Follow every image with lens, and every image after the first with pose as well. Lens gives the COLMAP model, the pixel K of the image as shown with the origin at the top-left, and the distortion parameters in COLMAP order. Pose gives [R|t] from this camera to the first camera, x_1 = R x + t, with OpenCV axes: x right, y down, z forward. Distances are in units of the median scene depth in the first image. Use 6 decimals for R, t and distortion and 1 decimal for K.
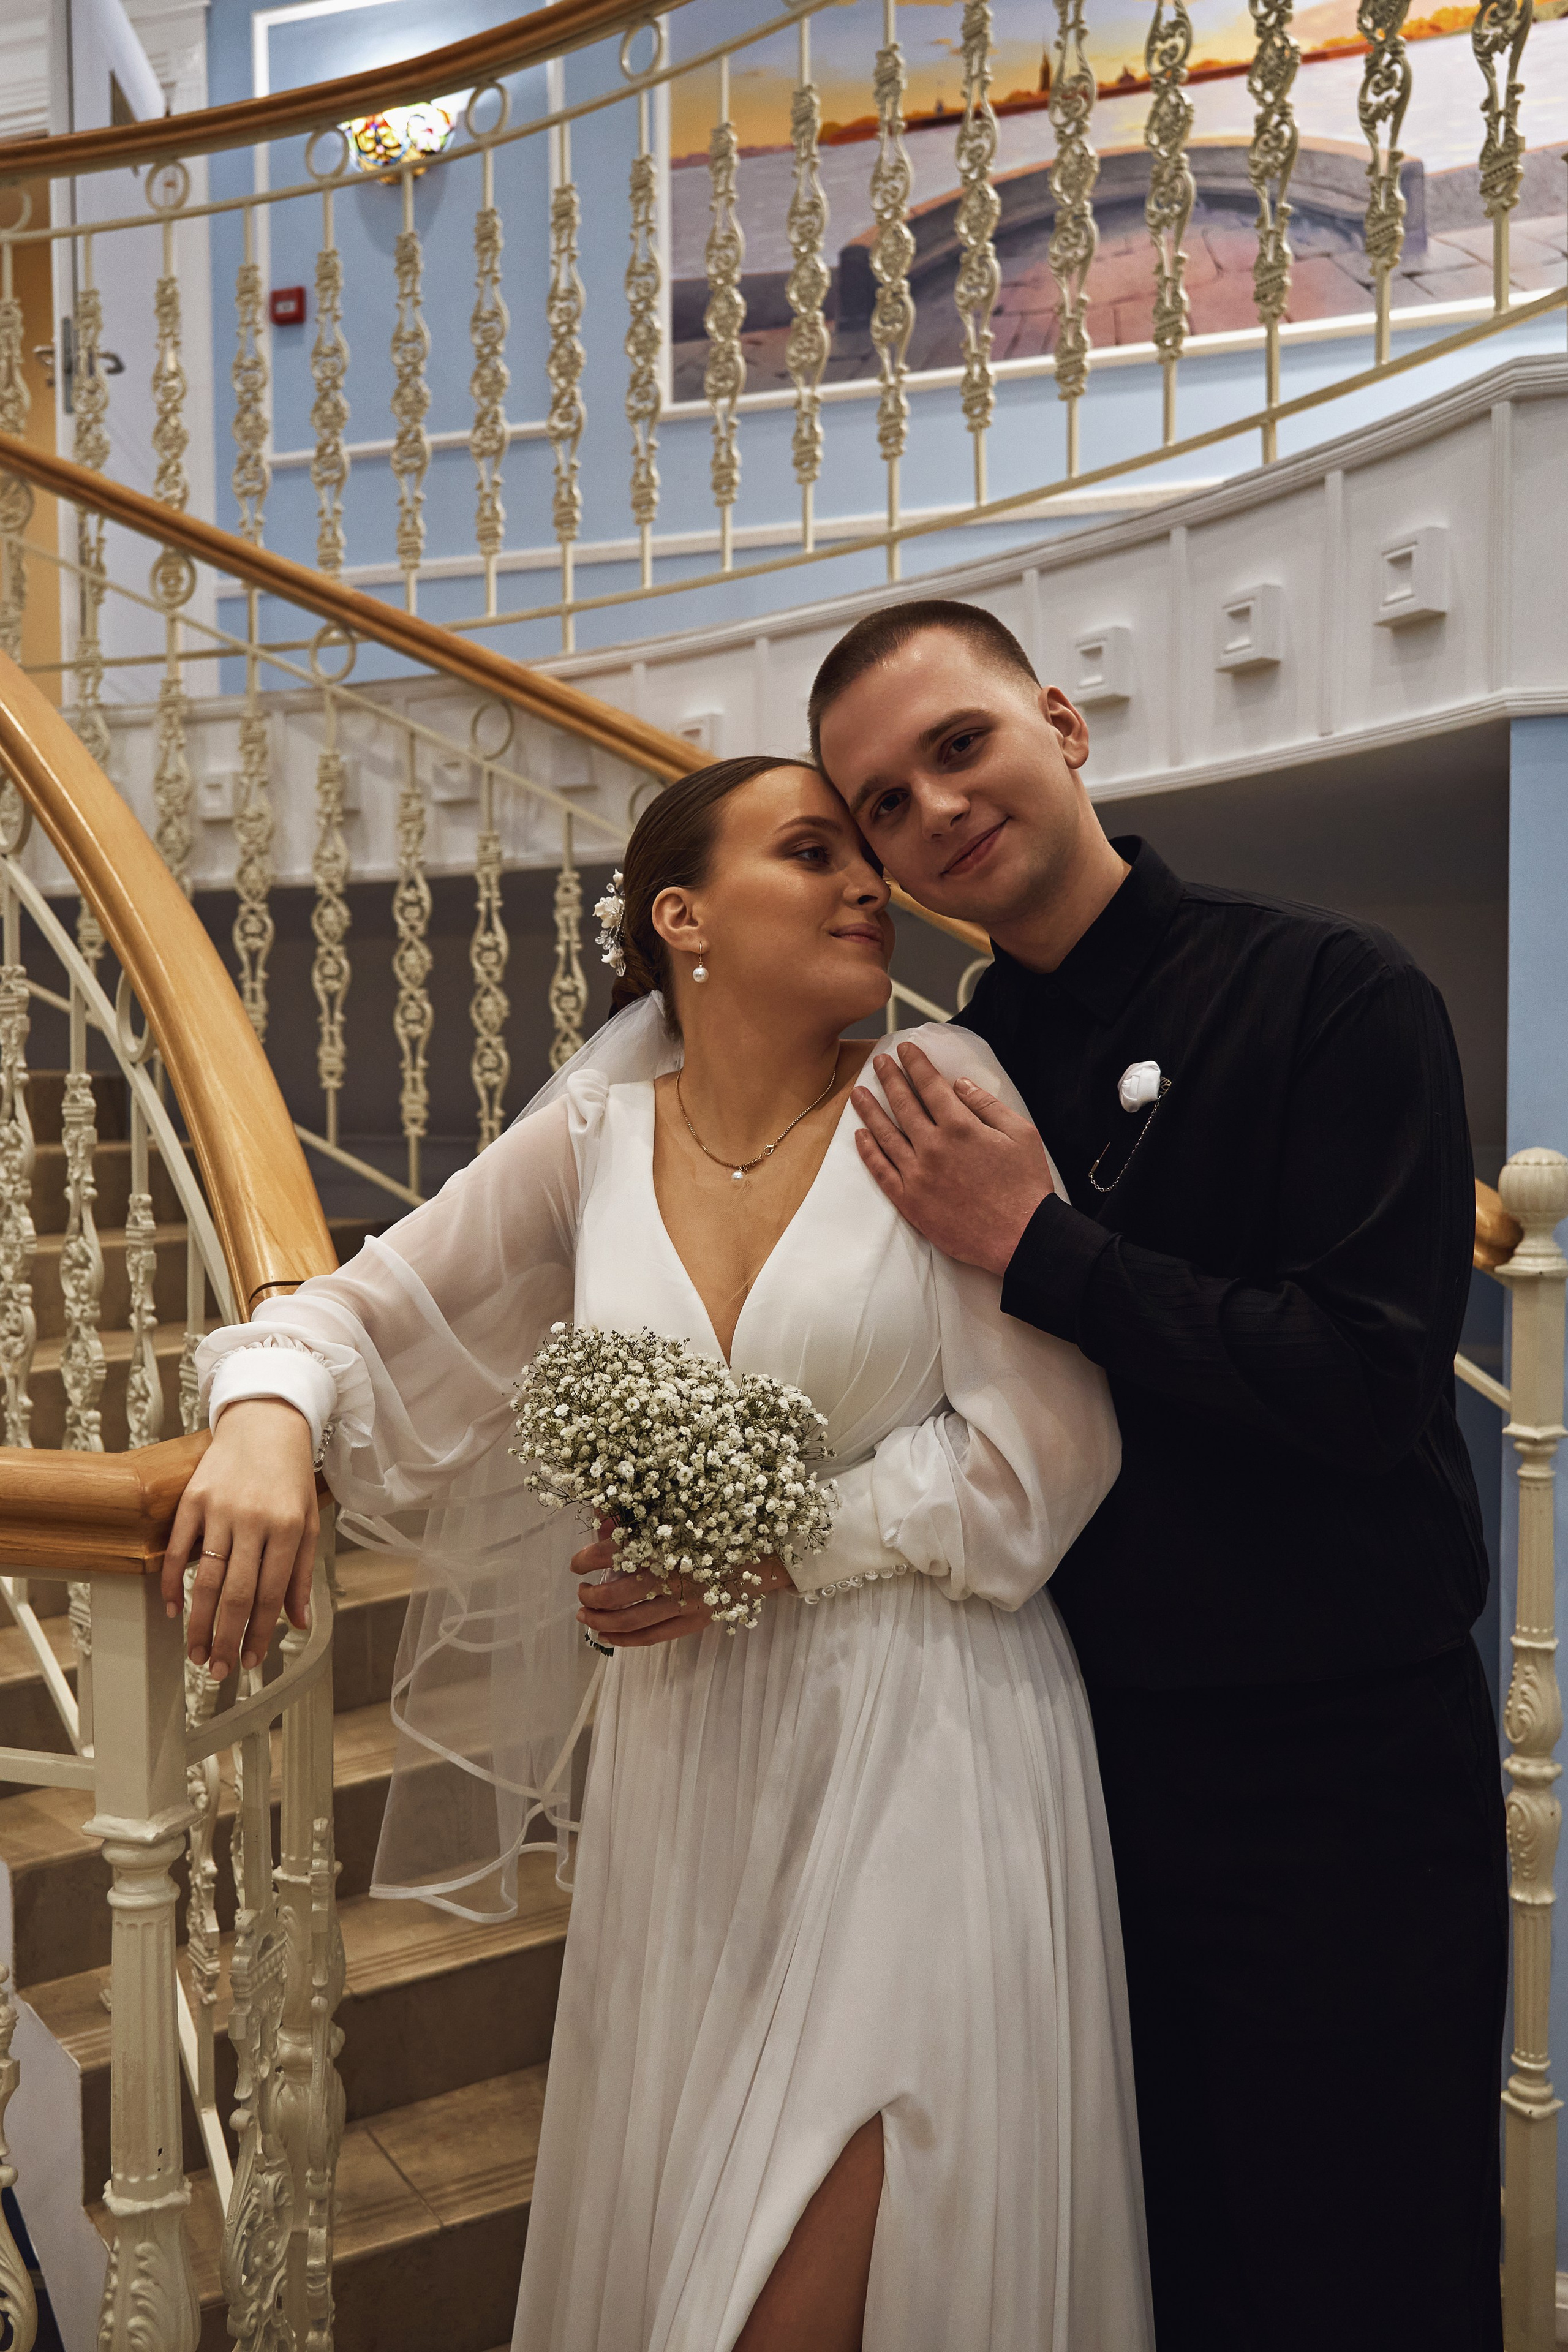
lens RADIAL K [[2067.8, 0, 784.0], [0, 2067.8, 1176.0], [0, 0, 1]] dist [0.001608, 0.009557]
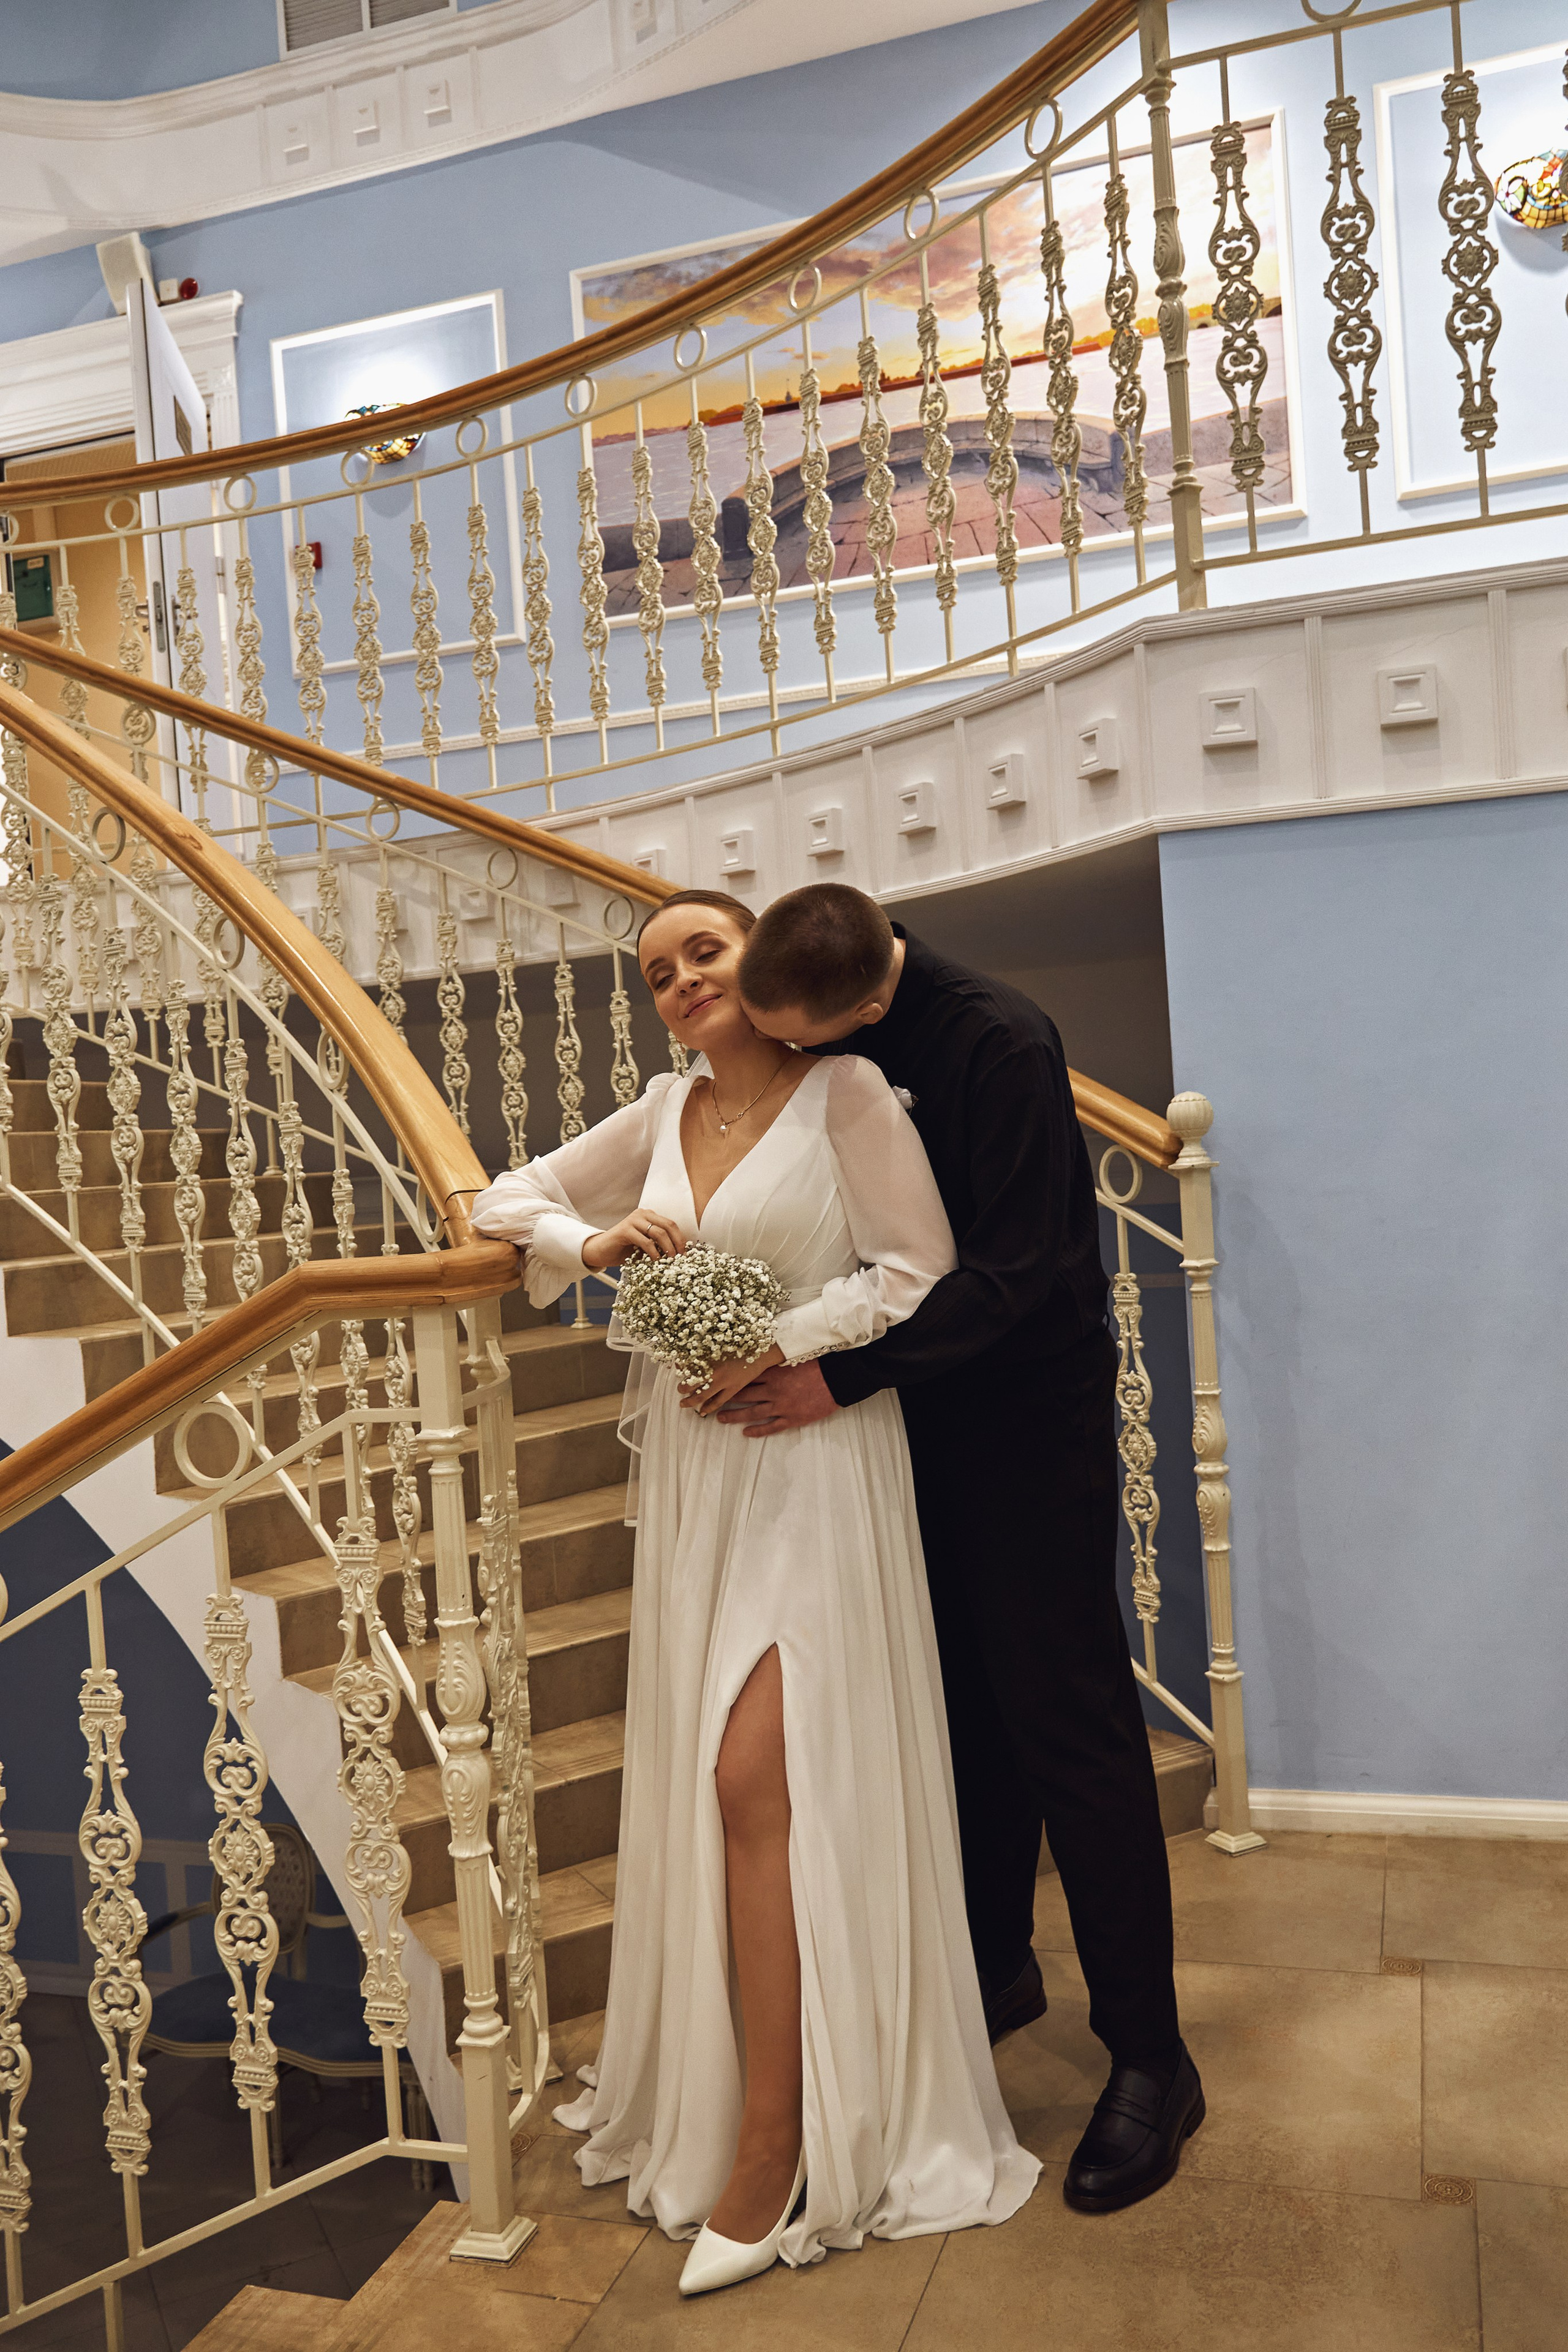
lens RADIAL K [[1877.5, 0, 784.0], [0, 1877.5, 1176.0], [0, 0, 1]] dist [0.003359, 0.003810]
pose [[0.997258, -0.061516, 0.041132, -0.013957], [0.062845, 0.997515, -0.031839, 0.049087], [-0.039071, 0.034337, 0.998646, -0.292117]]
